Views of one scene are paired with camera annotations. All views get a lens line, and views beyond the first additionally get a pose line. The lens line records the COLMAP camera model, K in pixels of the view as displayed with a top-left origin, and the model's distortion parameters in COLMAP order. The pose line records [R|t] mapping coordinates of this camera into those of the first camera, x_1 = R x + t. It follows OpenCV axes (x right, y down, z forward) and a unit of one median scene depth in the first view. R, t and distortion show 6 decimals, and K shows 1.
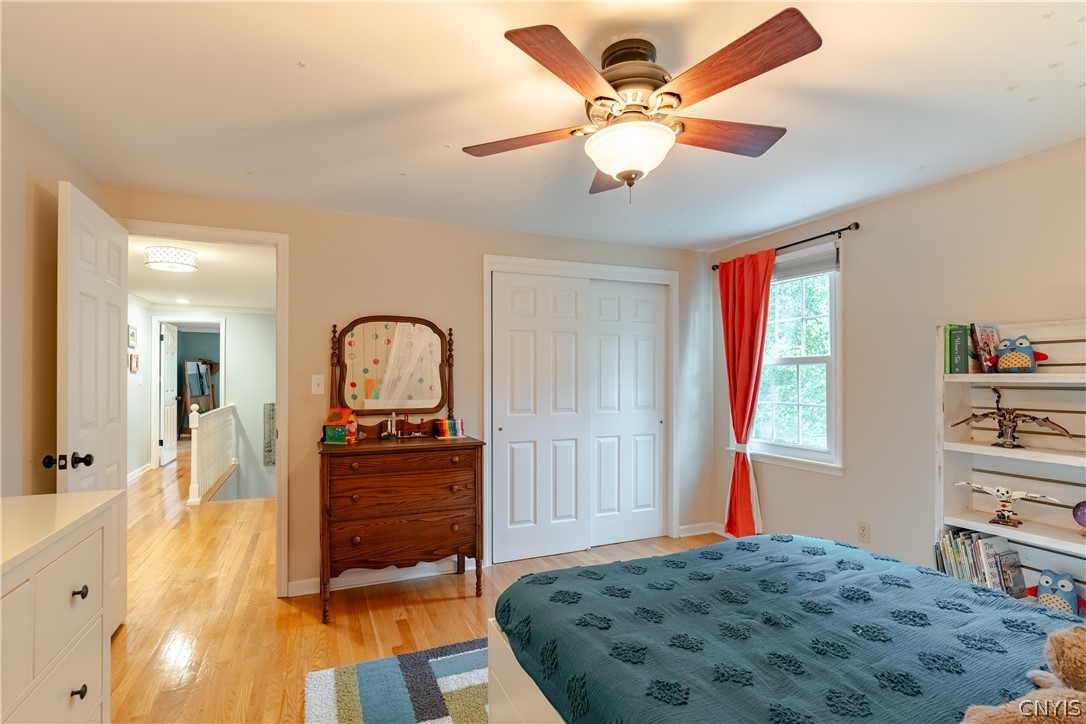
lens RADIAL K [[512.2, 0, 544.9], [0, 512.2, 379.3], [0, 0, 1]] dist [0.002598, 0.000524]
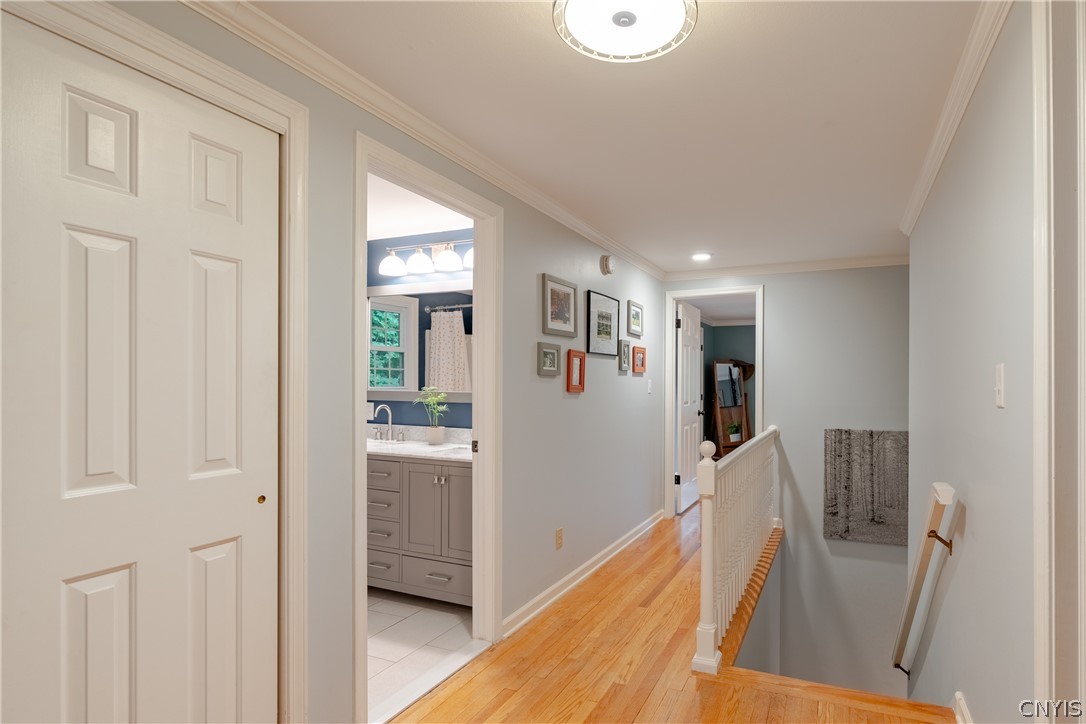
lens RADIAL K [[623.9, 0, 546.5], [0, 623.9, 385.4], [0, 0, 1]] dist [-0.002365, 0.000142]
pose [[0.632719, -0.001910, -0.774379, -0.214836], [0.000043, 0.999997, -0.002431, 0.001943], [0.774382, 0.001504, 0.632717, 0.336084]]
